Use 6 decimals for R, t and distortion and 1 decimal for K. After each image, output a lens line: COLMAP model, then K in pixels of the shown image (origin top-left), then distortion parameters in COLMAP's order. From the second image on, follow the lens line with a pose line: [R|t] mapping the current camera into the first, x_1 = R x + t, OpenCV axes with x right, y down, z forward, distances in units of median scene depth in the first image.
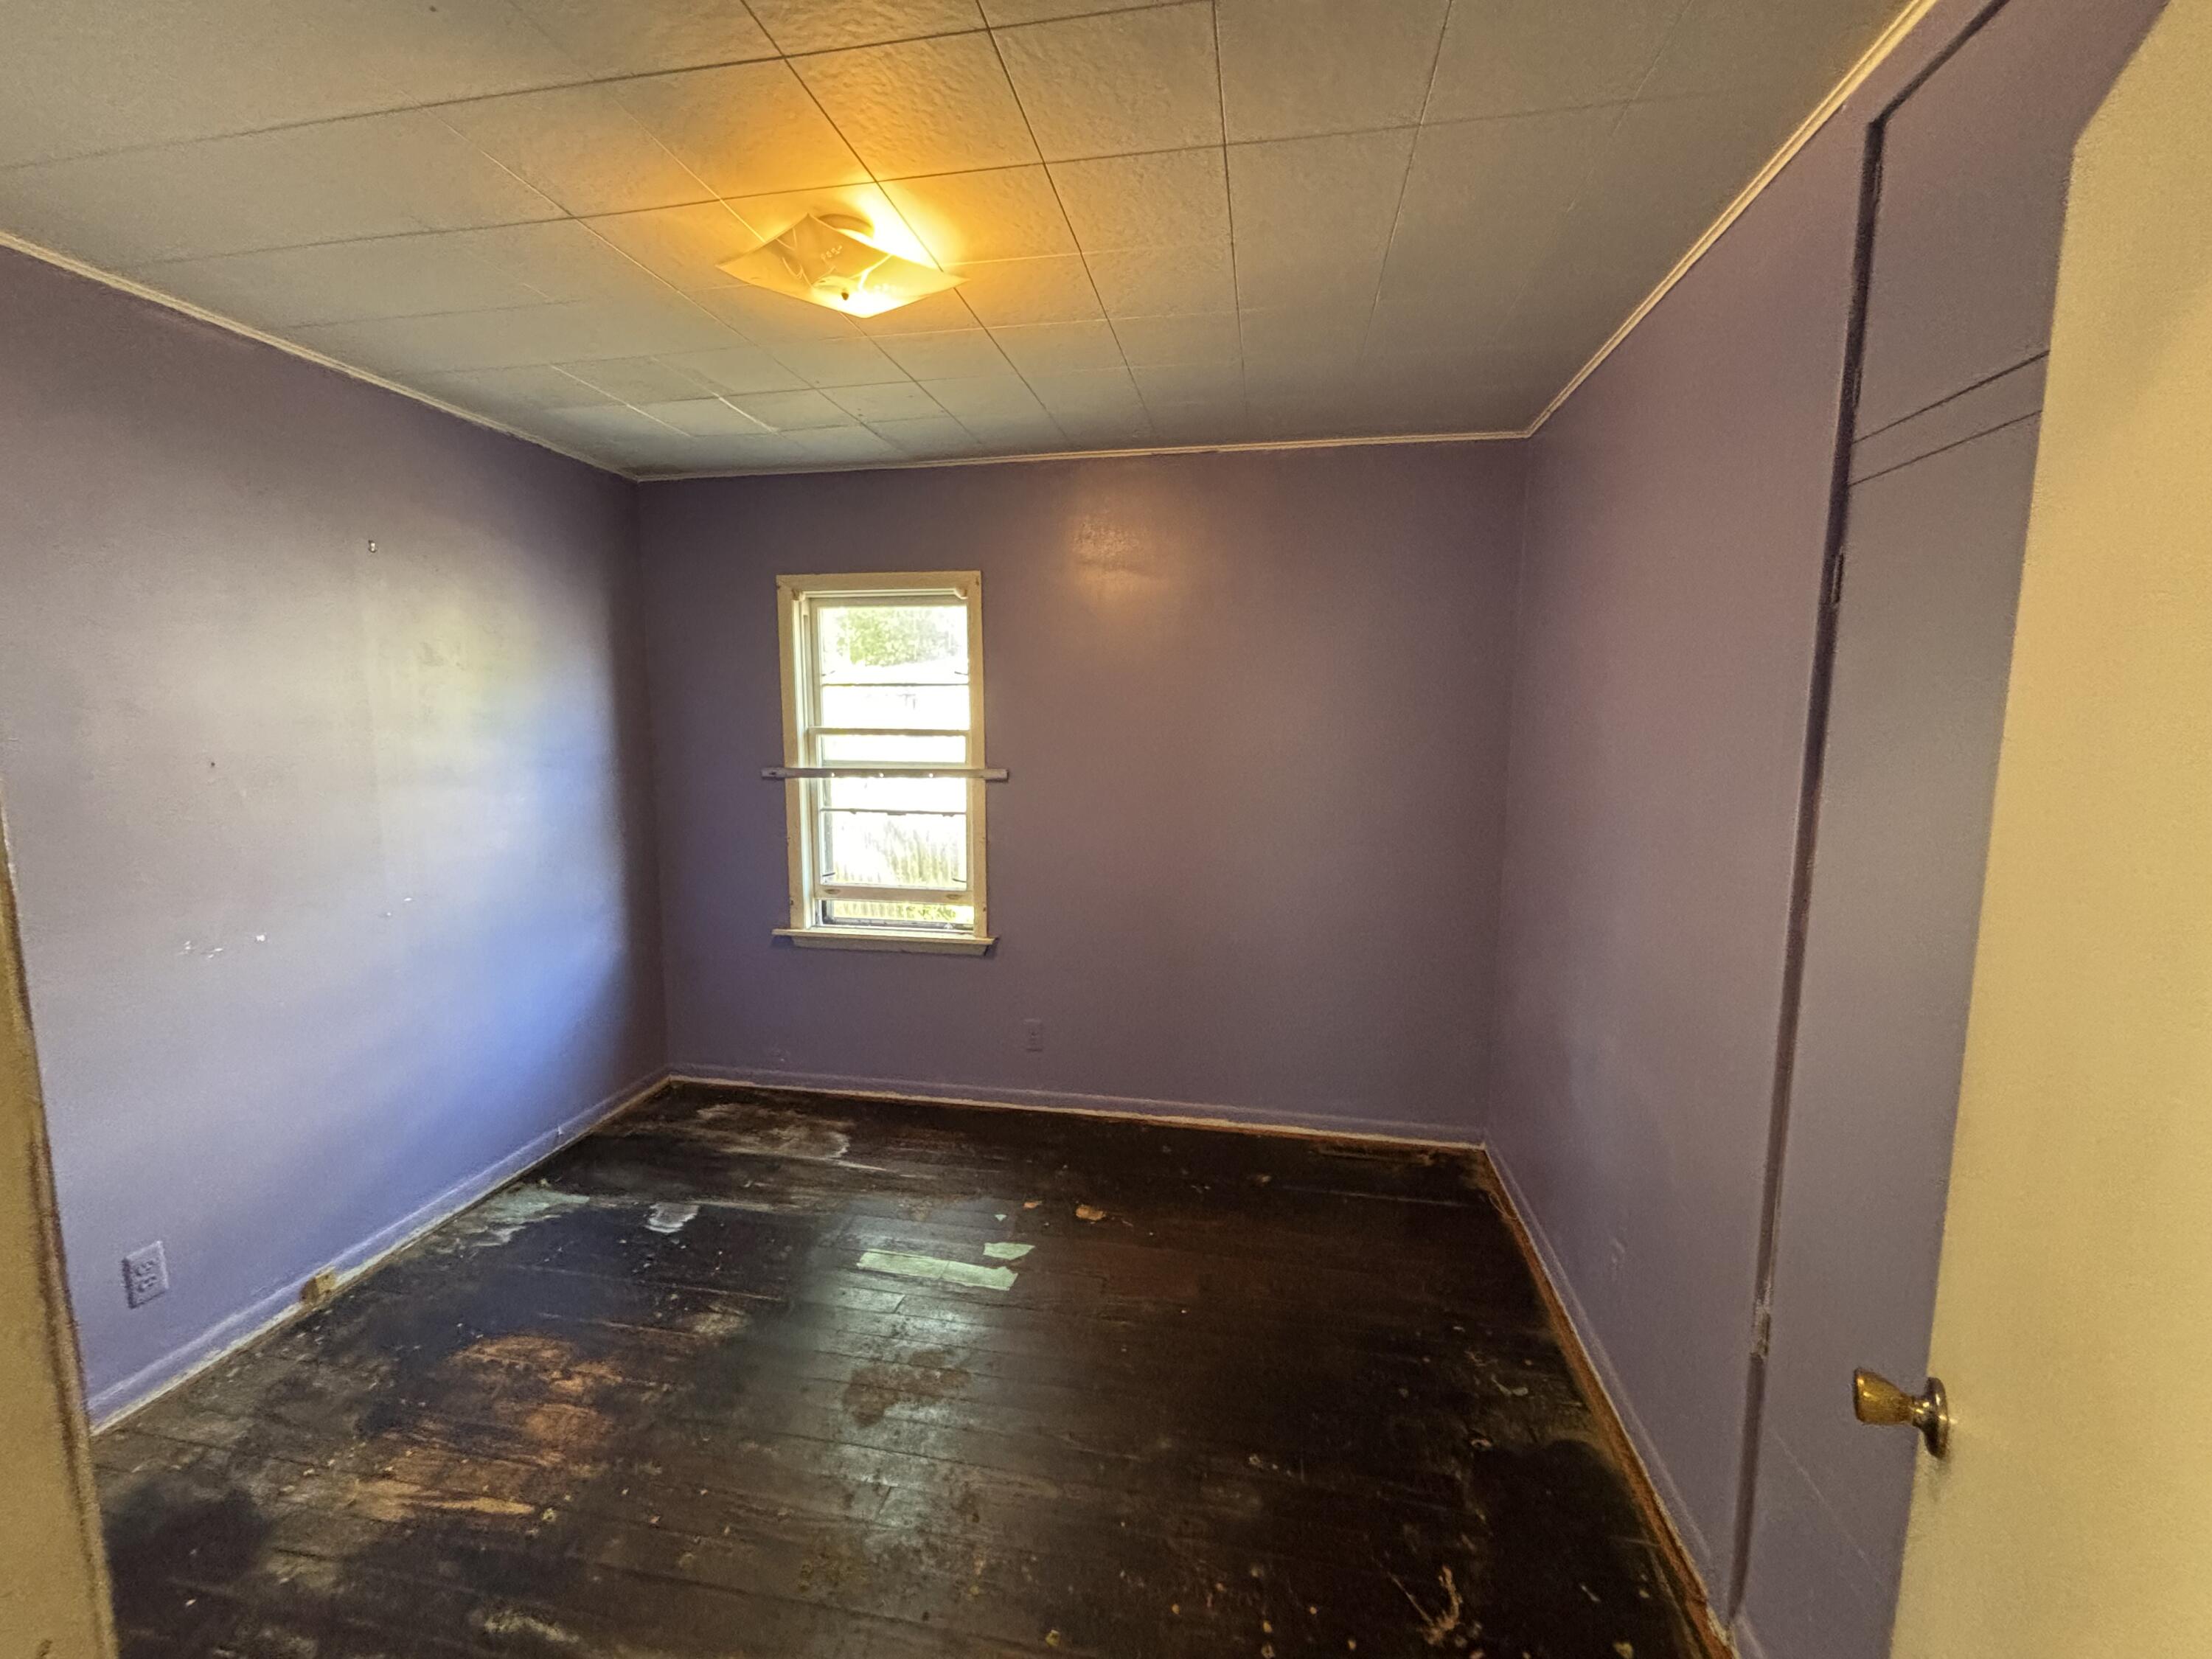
lens RADIAL K [[892.8, 0, 1091.7], [0, 892.8, 819.1], [0, 0, 1]] dist [0.007090, -0.001221]
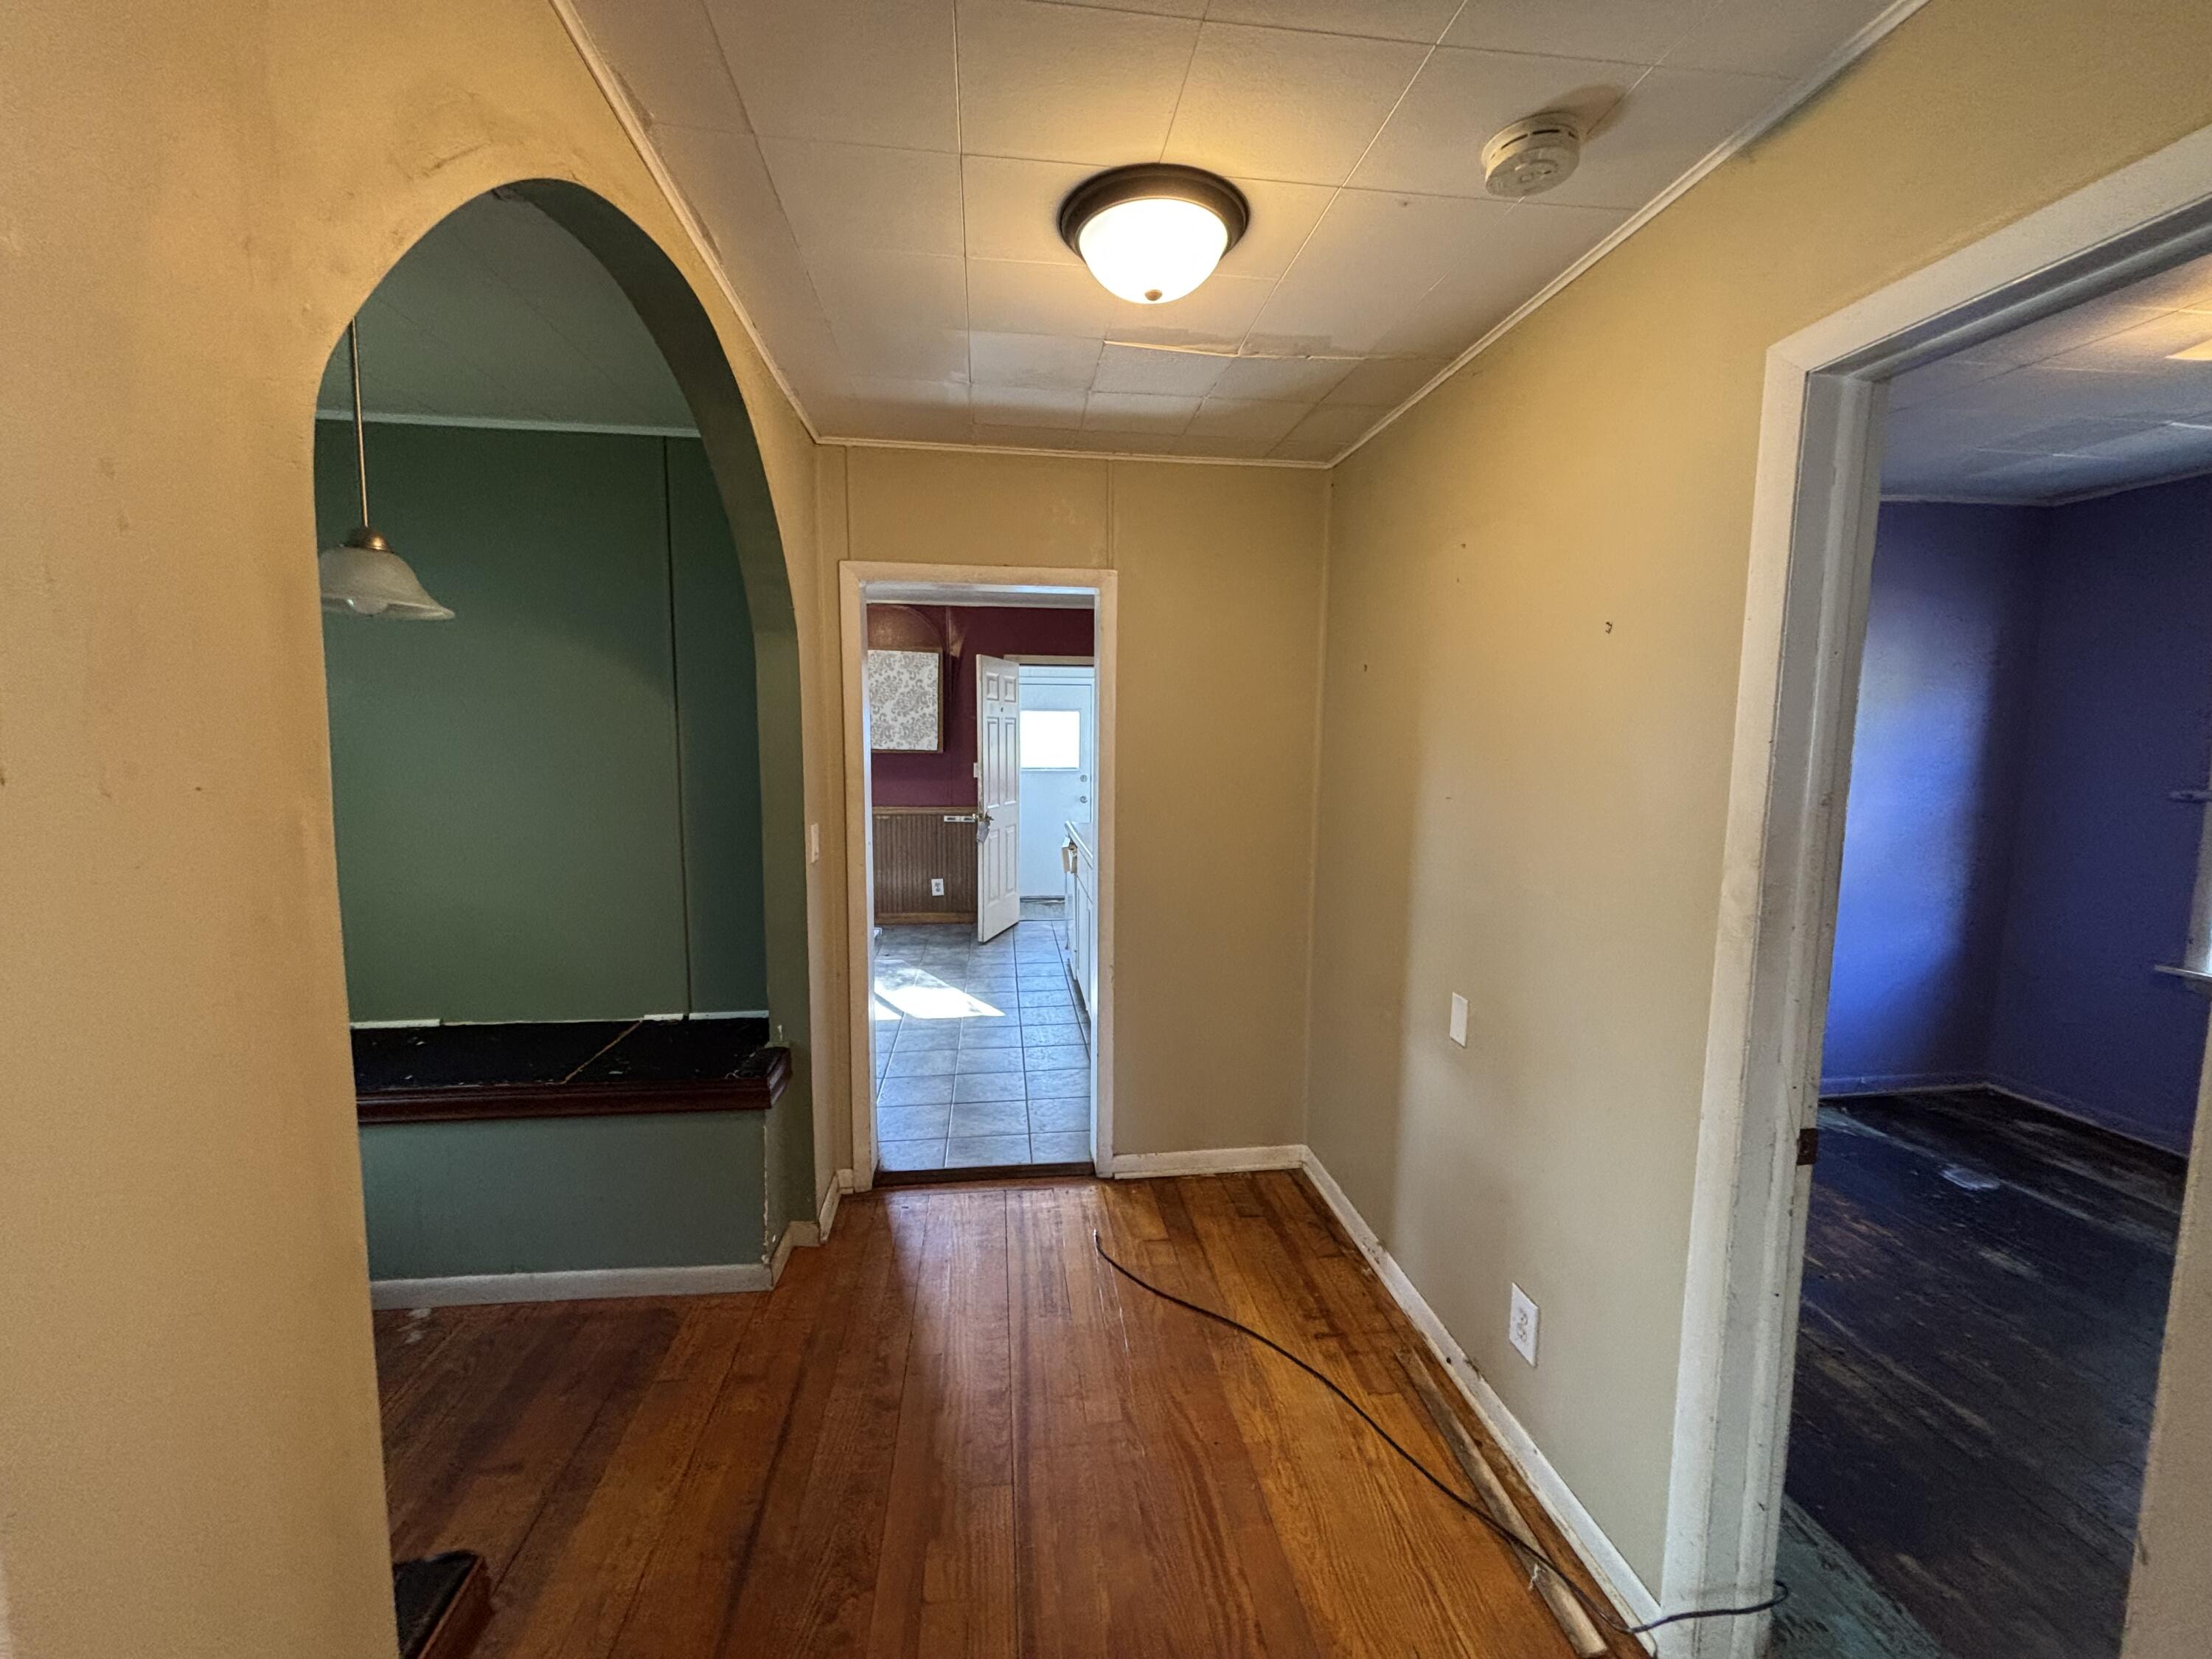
lens RADIAL K [[892.8, 0, 1098.2], [0, 892.8, 812.0], [0, 0, 1]] dist [0.007090, -0.001221]
pose [[0.308164, 0.099181, -0.946149, 0.186879], [-0.113660, 0.991265, 0.066891, 0.033551], [0.944519, 0.086926, 0.316745, -0.371521]]
